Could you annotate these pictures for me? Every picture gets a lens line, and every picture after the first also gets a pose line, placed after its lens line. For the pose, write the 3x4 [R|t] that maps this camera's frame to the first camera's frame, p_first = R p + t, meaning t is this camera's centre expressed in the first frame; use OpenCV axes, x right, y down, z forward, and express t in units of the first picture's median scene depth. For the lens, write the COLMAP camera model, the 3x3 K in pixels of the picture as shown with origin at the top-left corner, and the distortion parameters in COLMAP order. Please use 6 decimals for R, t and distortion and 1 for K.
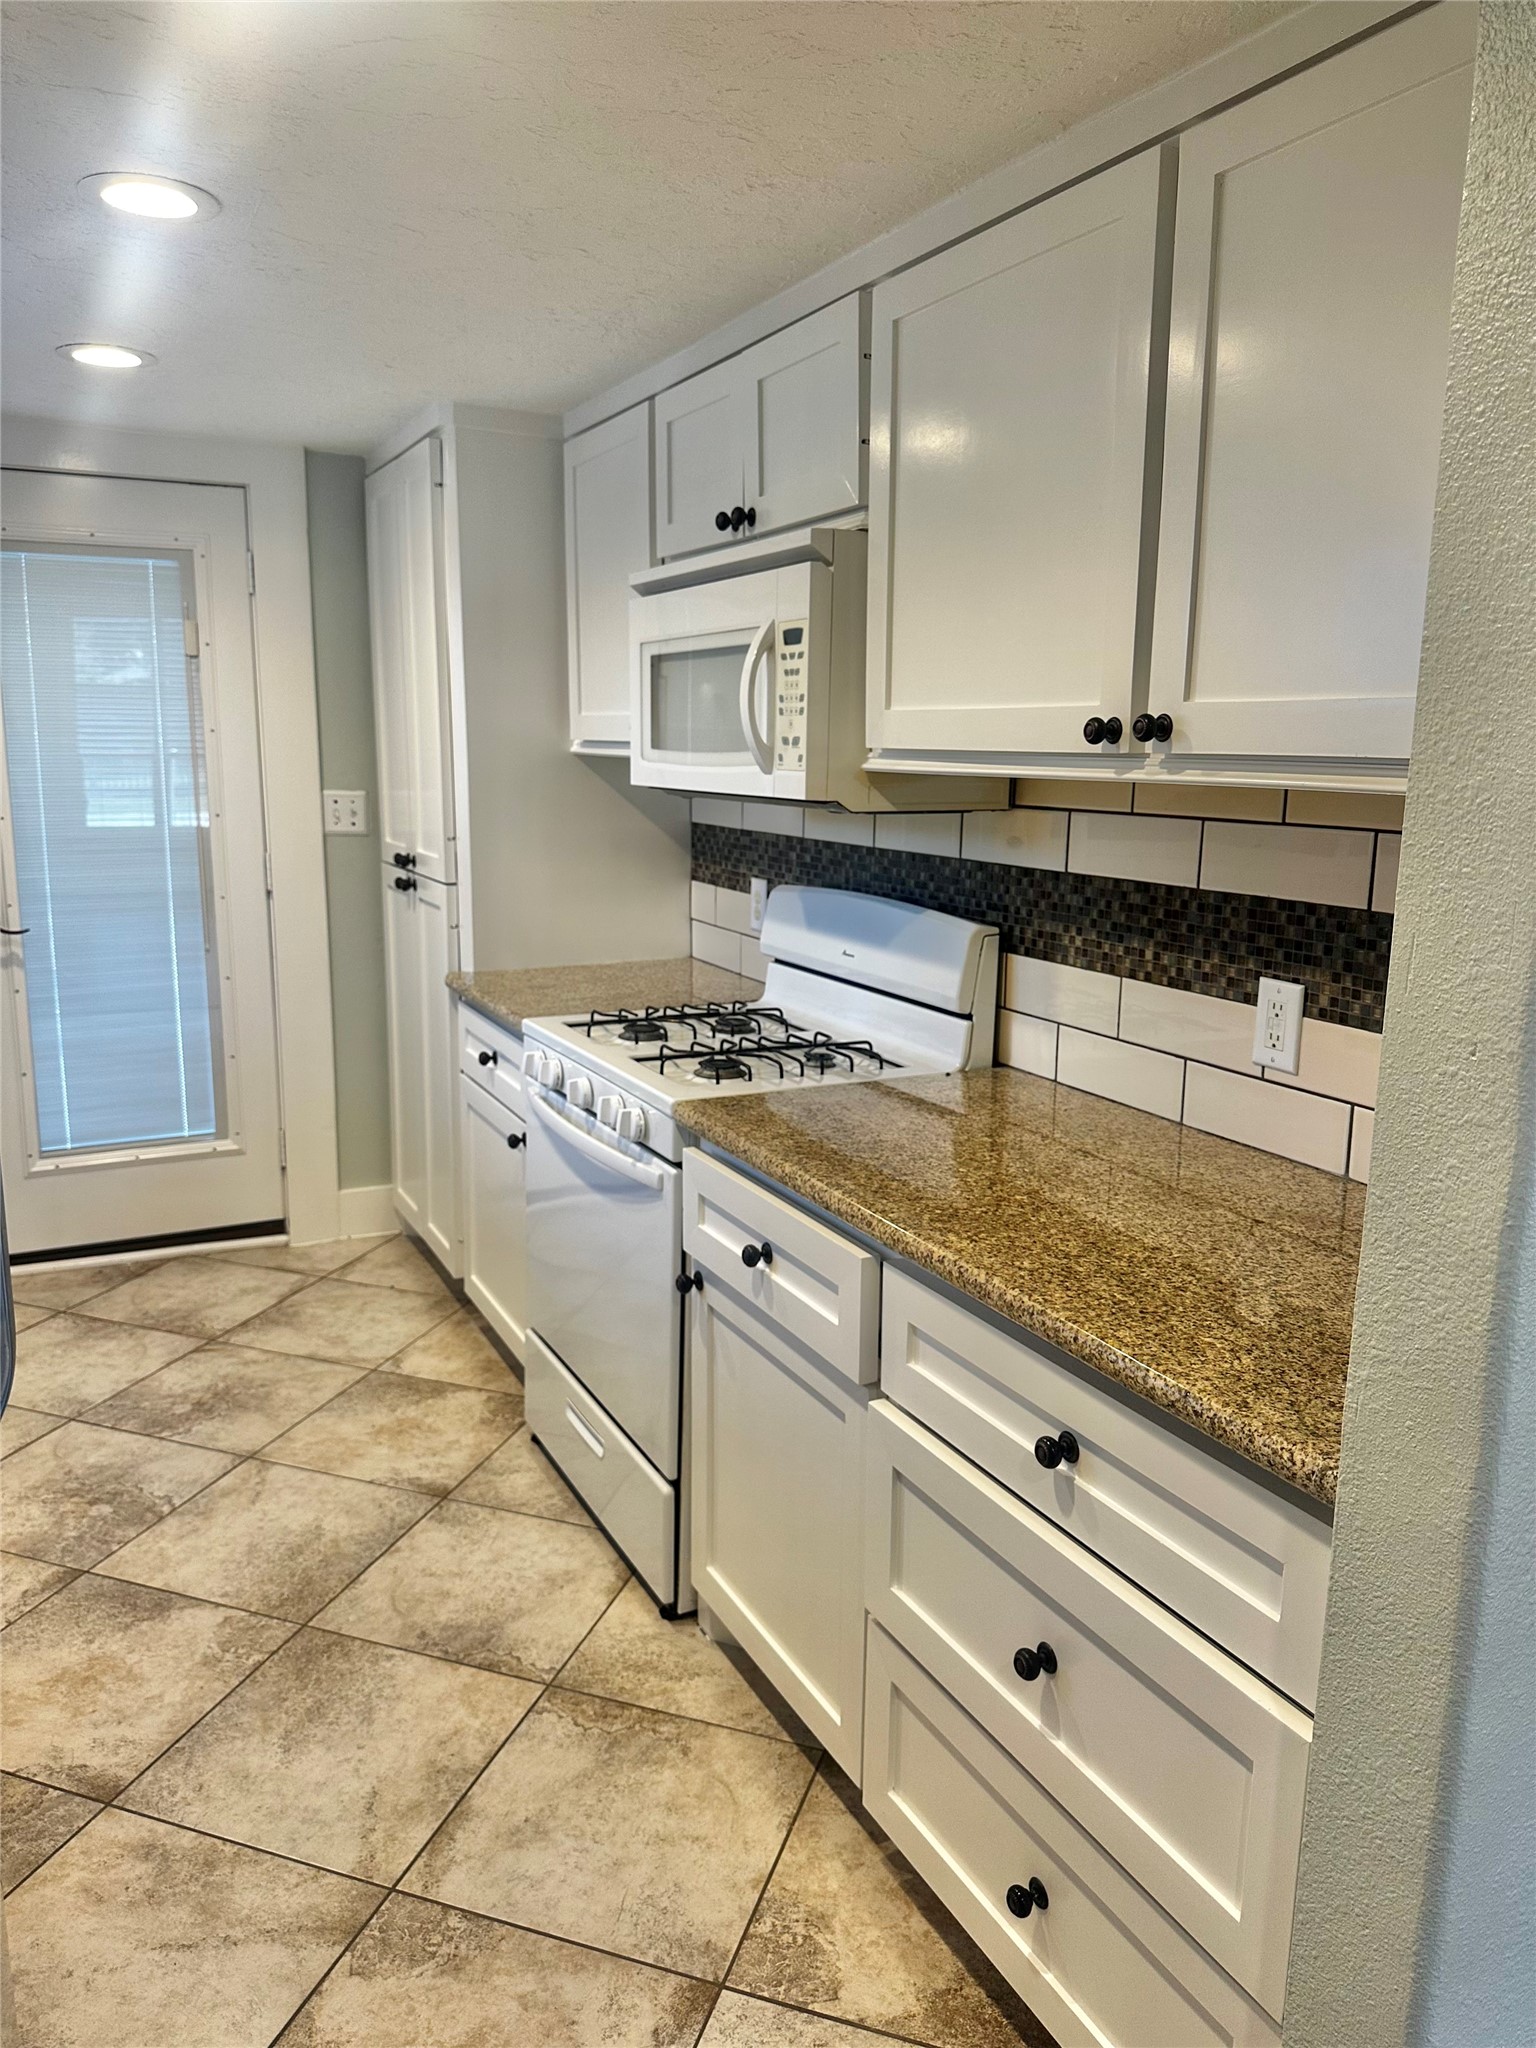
lens RADIAL K [[1467.3, 0, 756.5], [0, 1467.3, 1041.5], [0, 0, 1]] dist [0.034799, -0.042937]
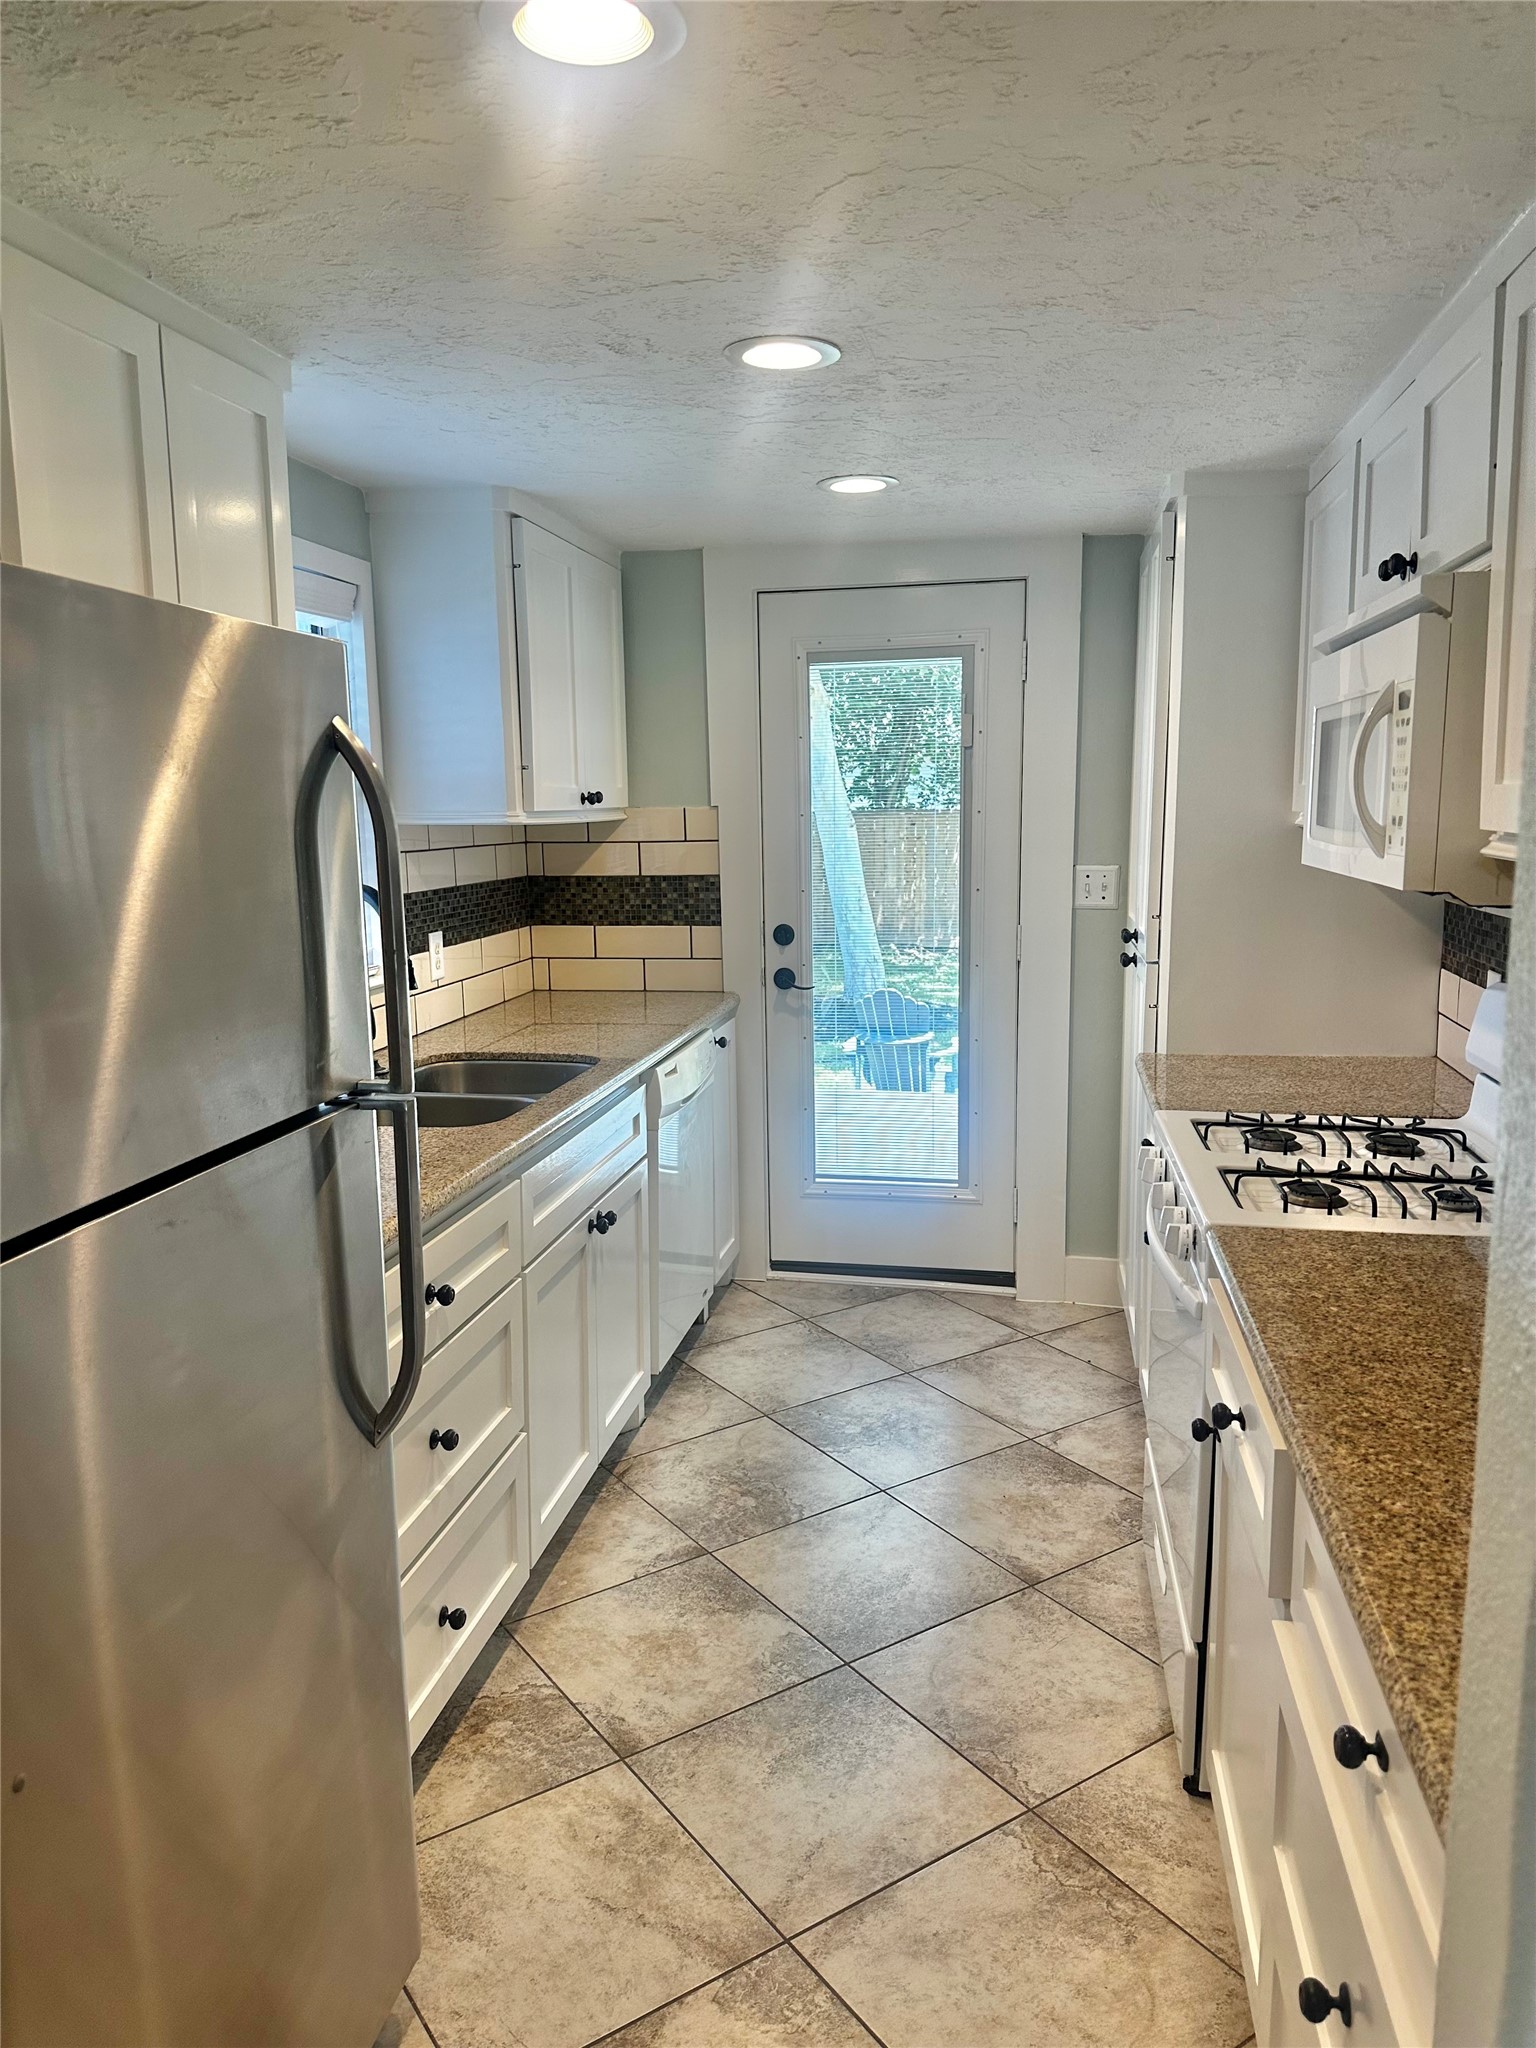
lens RADIAL K [[1467.3, 0, 769.9], [0, 1467.3, 1040.9], [0, 0, 1]] dist [0.034799, -0.042937]
pose [[0.799288, 0.077658, -0.595909, 0.248581], [-0.099304, 0.995051, -0.003523, -0.037466], [0.592687, 0.061992, 0.803044, 0.100483]]
